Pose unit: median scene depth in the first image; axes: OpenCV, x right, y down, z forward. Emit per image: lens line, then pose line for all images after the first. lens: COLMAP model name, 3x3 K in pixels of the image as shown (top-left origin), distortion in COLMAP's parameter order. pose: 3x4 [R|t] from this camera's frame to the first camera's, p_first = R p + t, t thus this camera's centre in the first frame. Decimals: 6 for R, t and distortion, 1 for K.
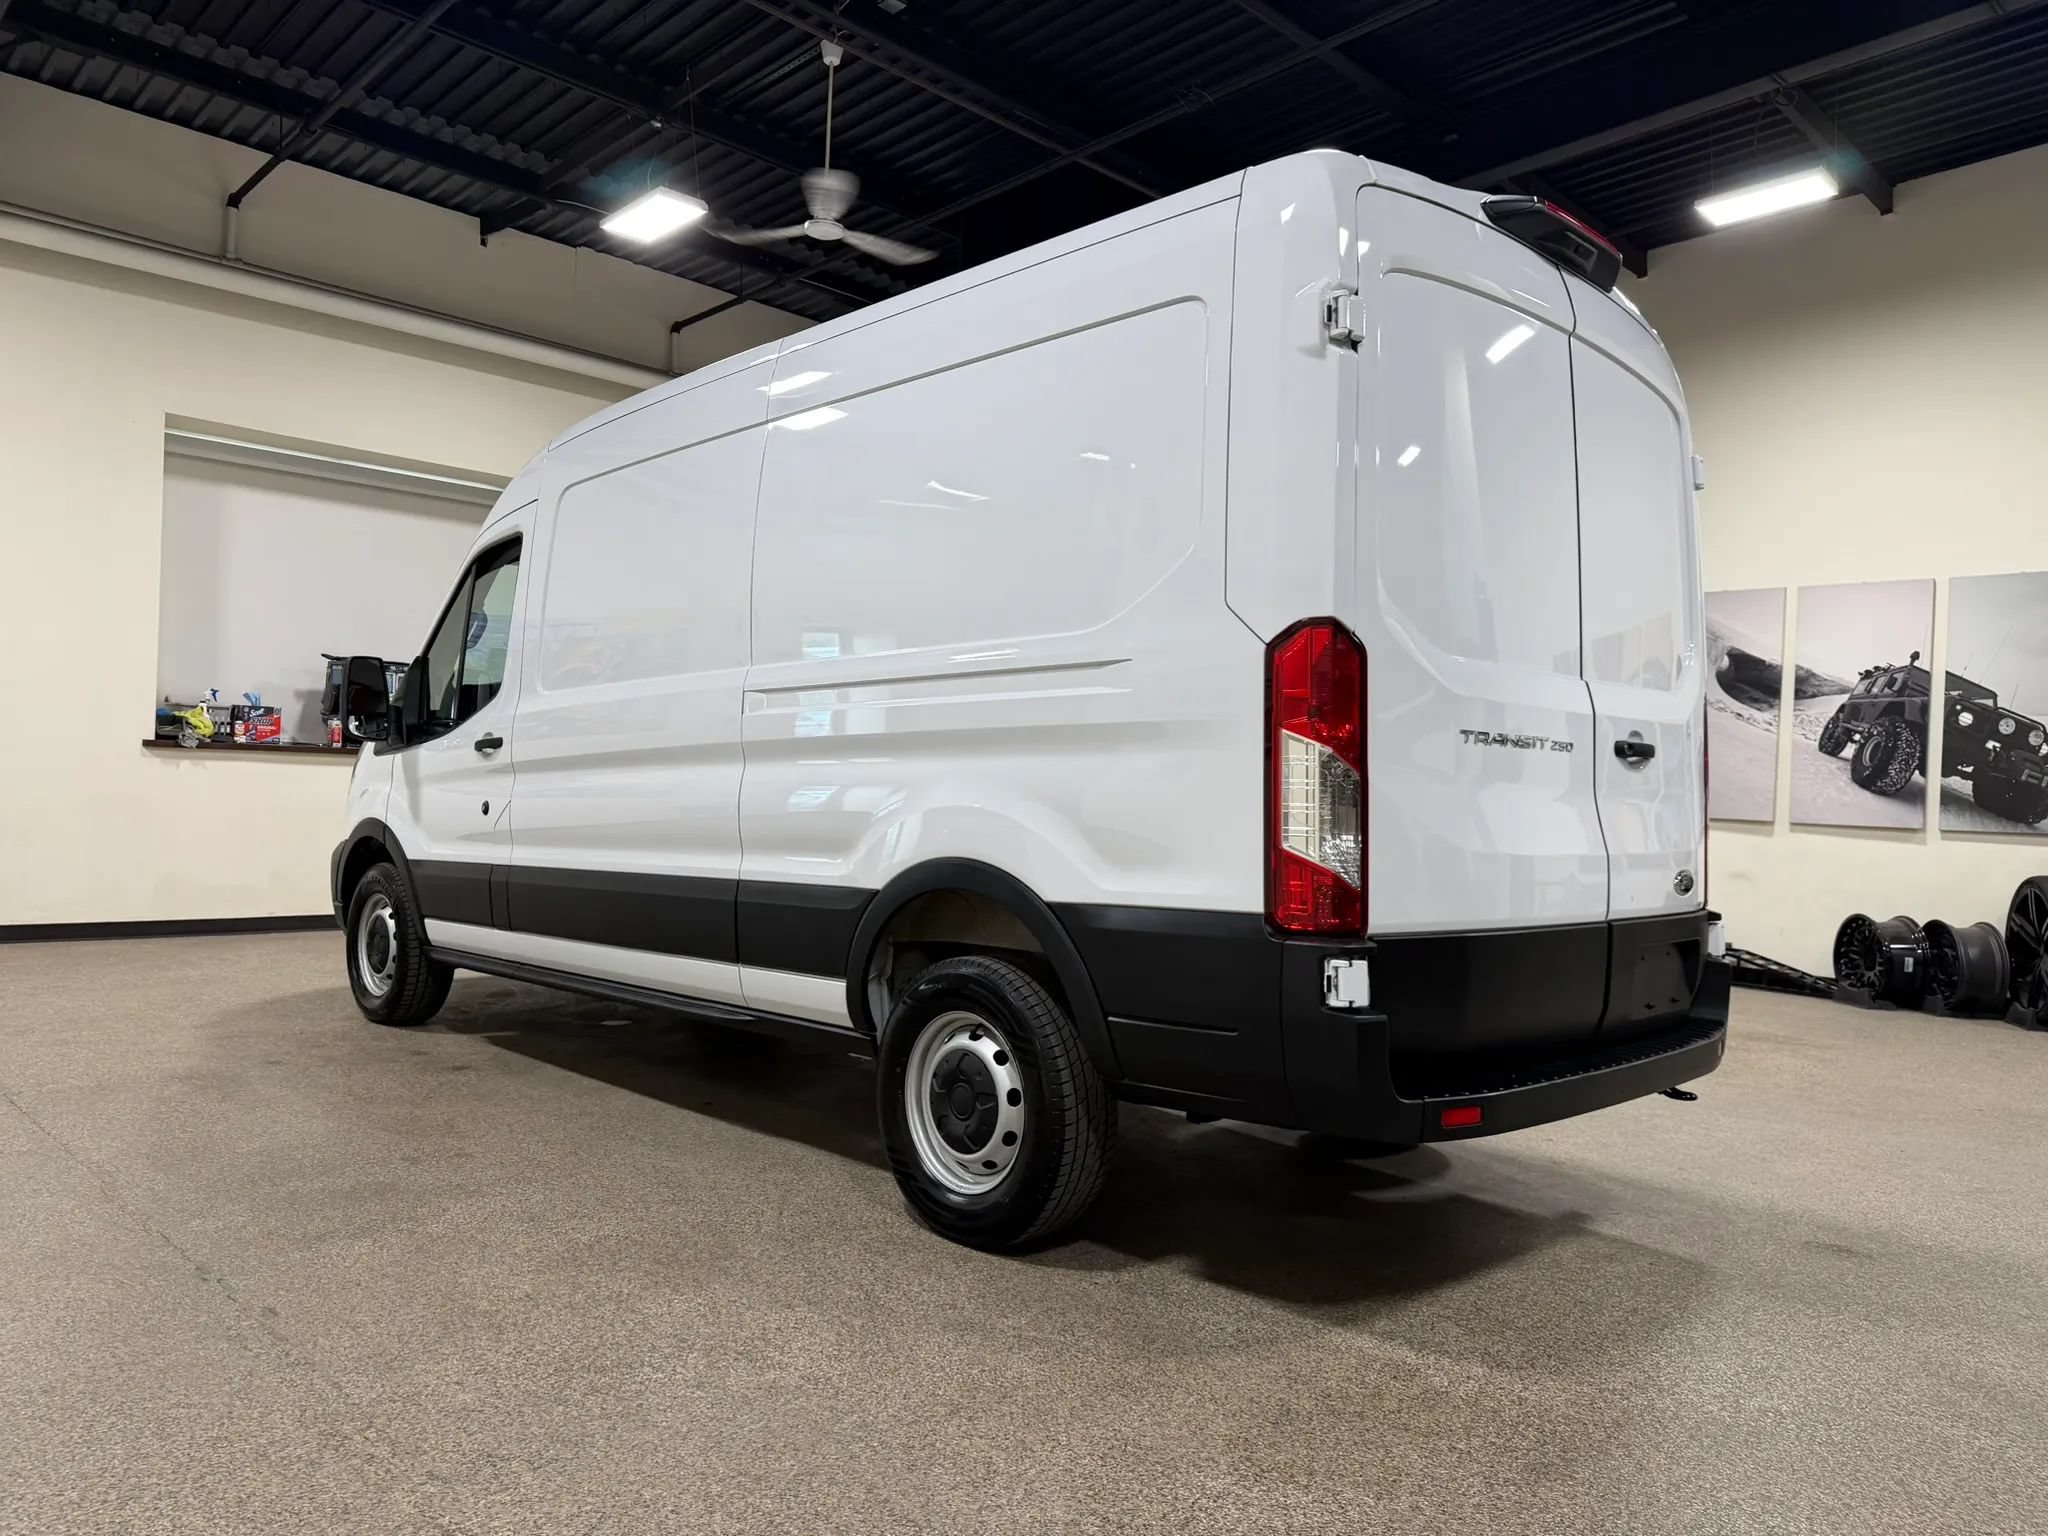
lens RADIAL K [[1444.9, 0, 1031.2], [0, 1444.9, 765.0], [0, 0, 1]] dist [0.027429, -0.038804]
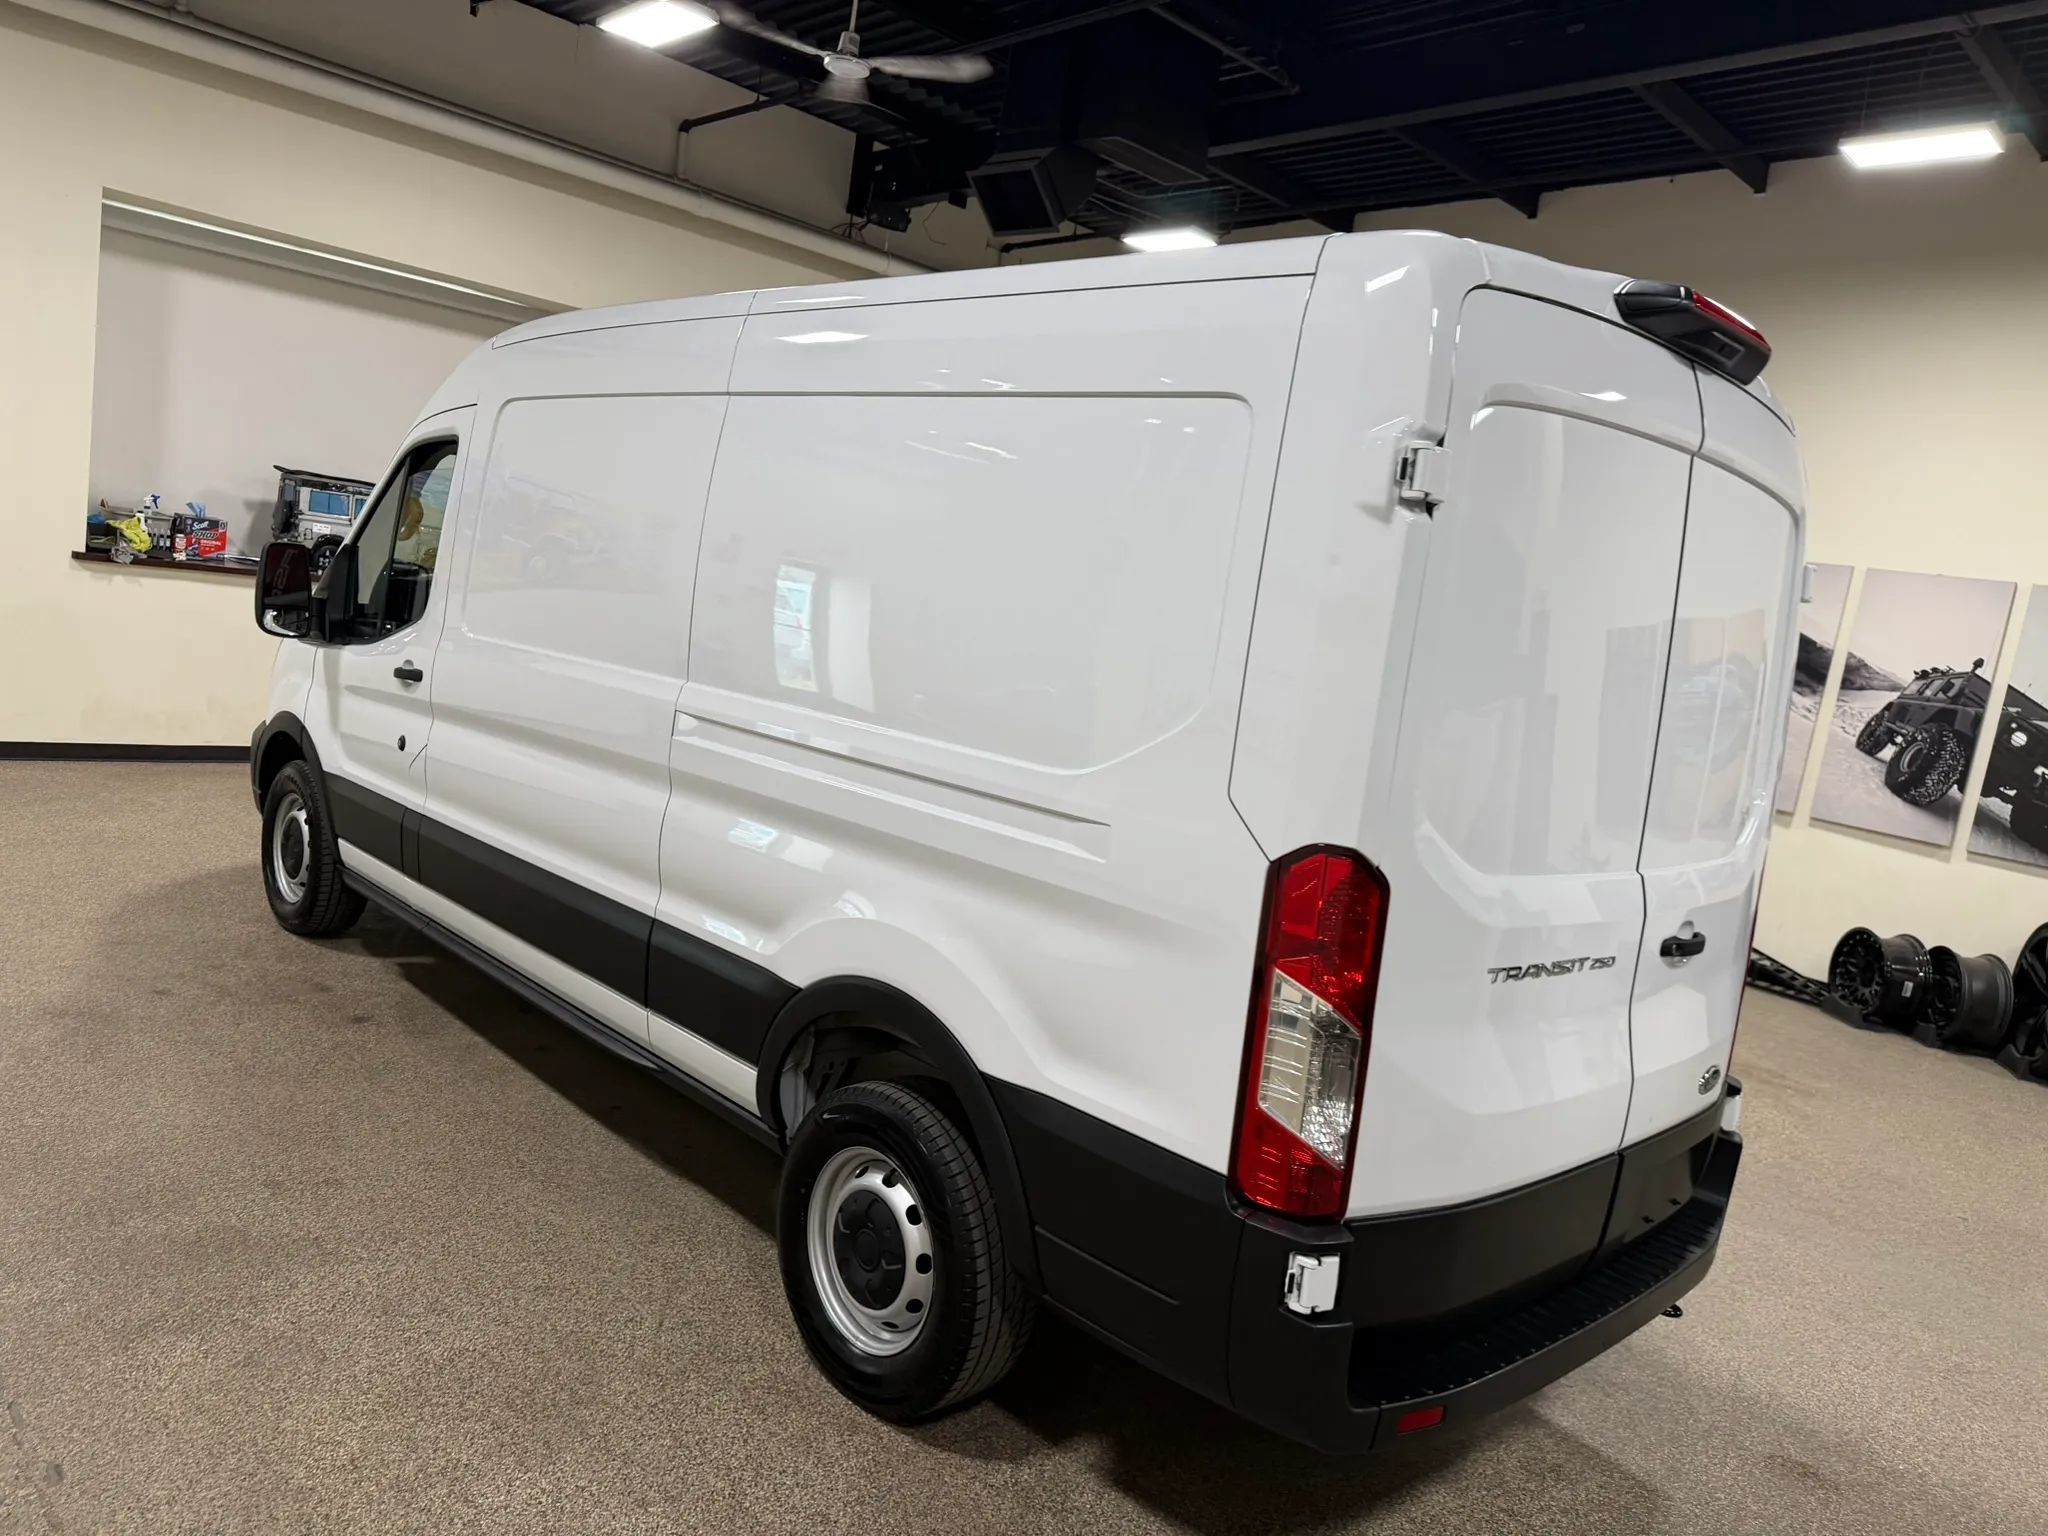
lens RADIAL K [[1452.6, 0, 1024.0], [0, 1452.6, 768.0], [0, 0, 1]] dist [0.006257, -0.009746]
pose [[0.994031, 0.109004, 0.004531, 0.006574], [-0.108498, 0.983364, 0.145684, -0.114778], [0.011424, -0.145306, 0.989321, 0.091481]]
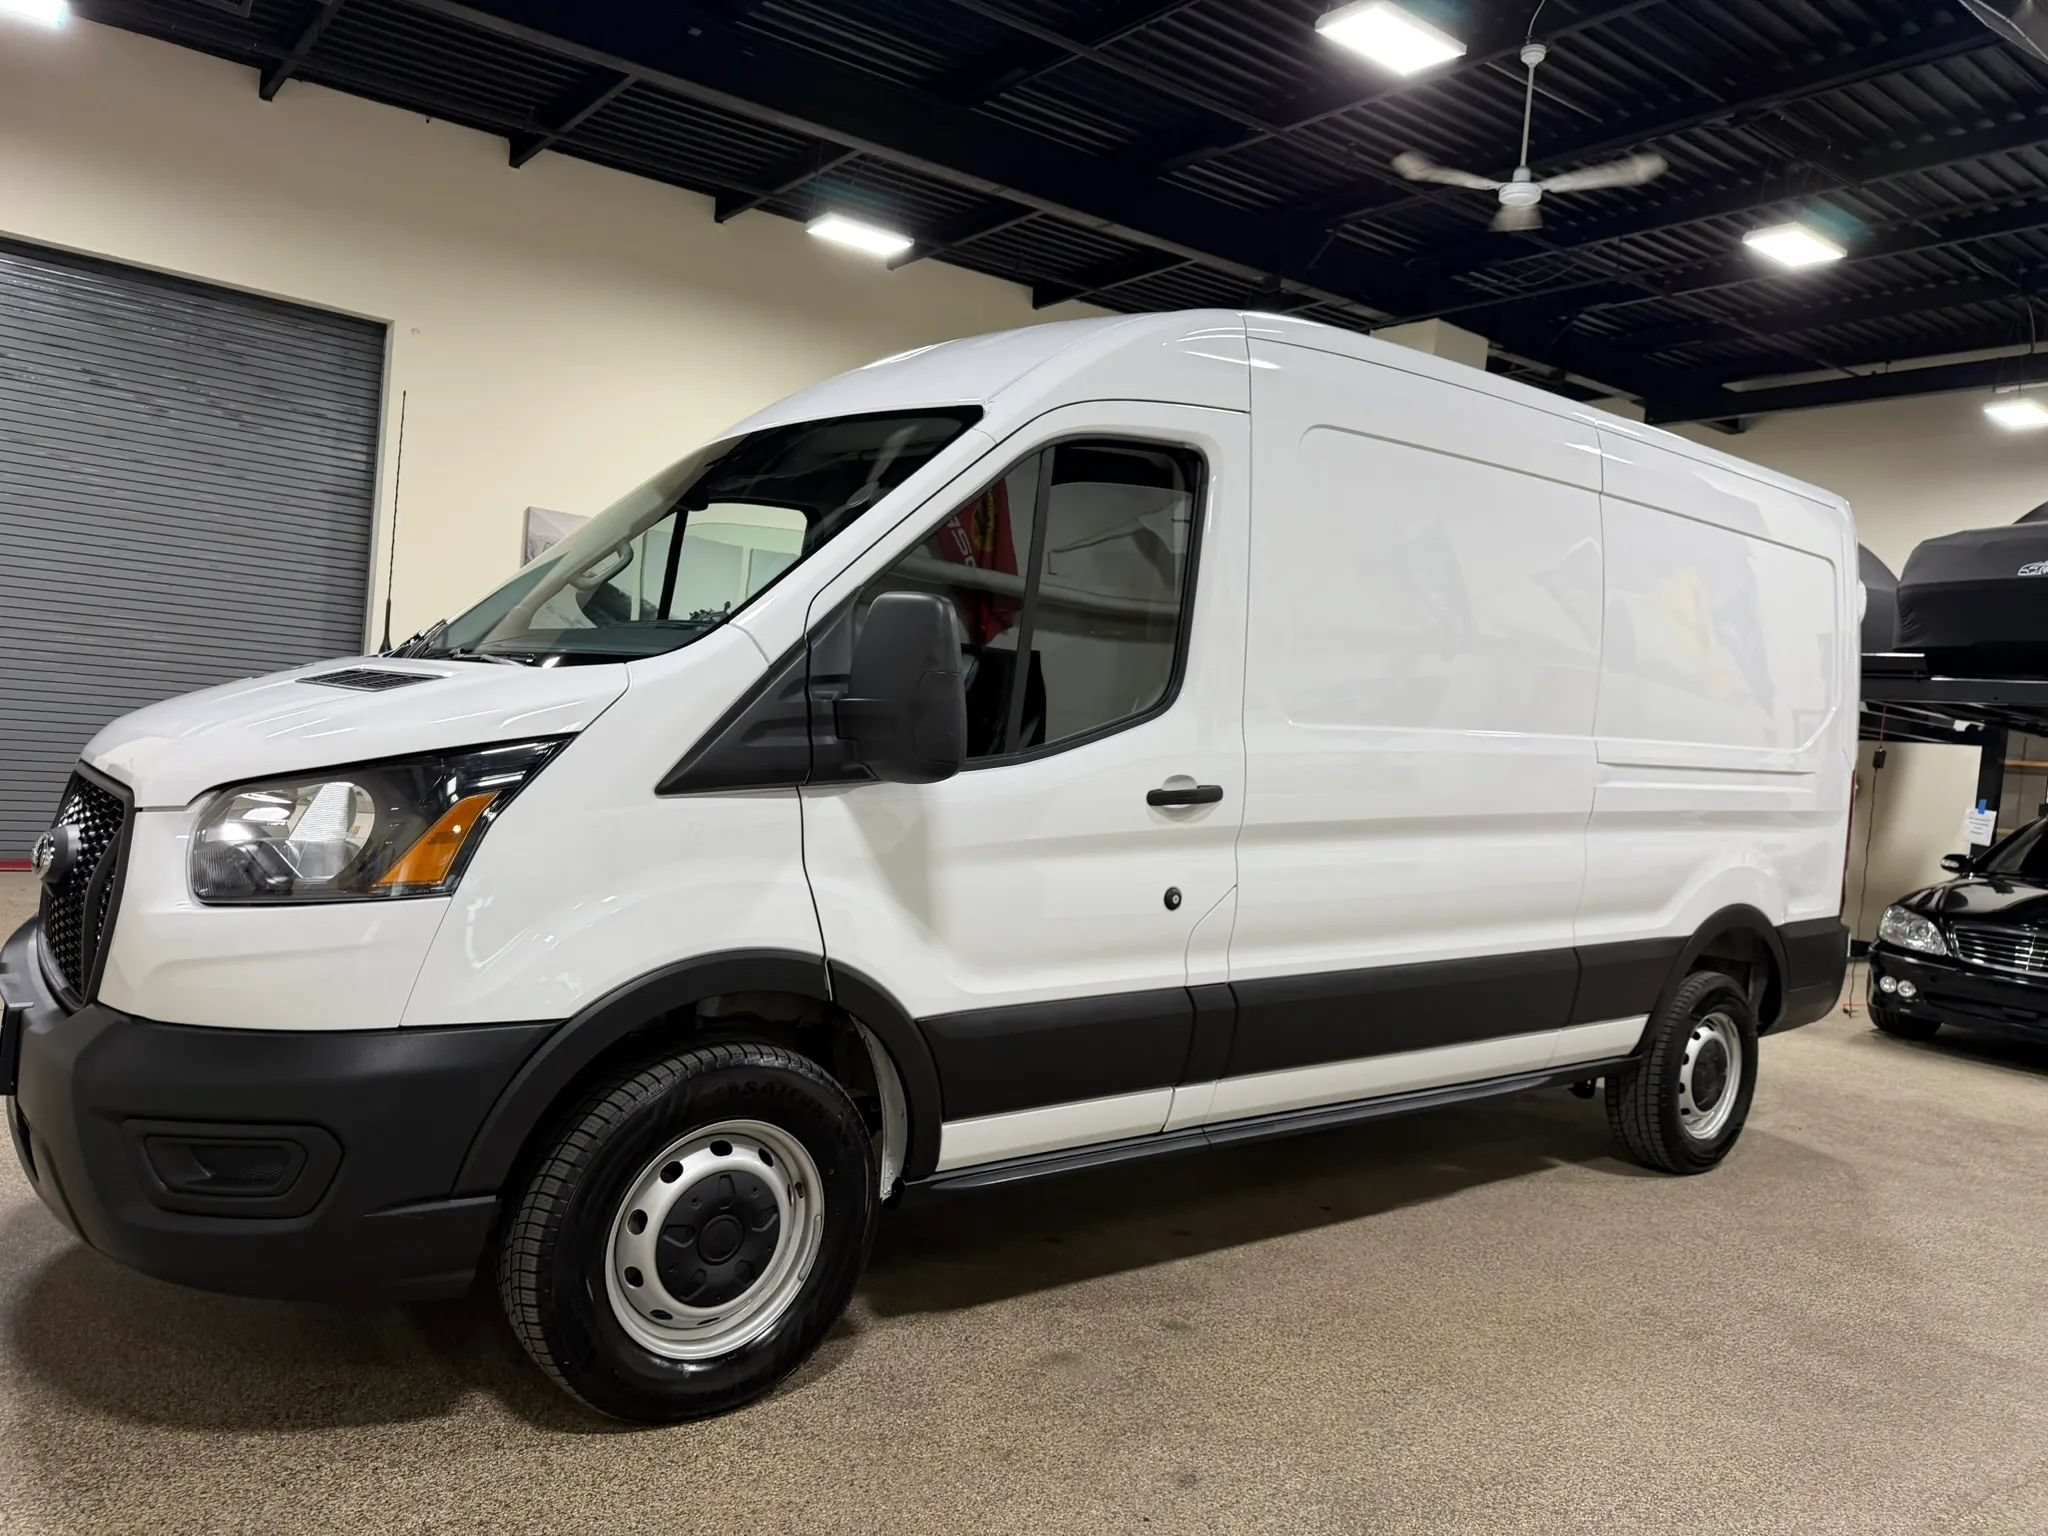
lens RADIAL K [[1444.3, 0, 1002.3], [0, 1444.3, 773.9], [0, 0, 1]] dist [-0.004207, 0.001744]
pose [[0.118329, -0.053457, 0.991534, -0.867357], [-0.094452, 0.993416, 0.064831, -0.048772], [-0.988472, -0.101324, 0.112501, 0.894278]]
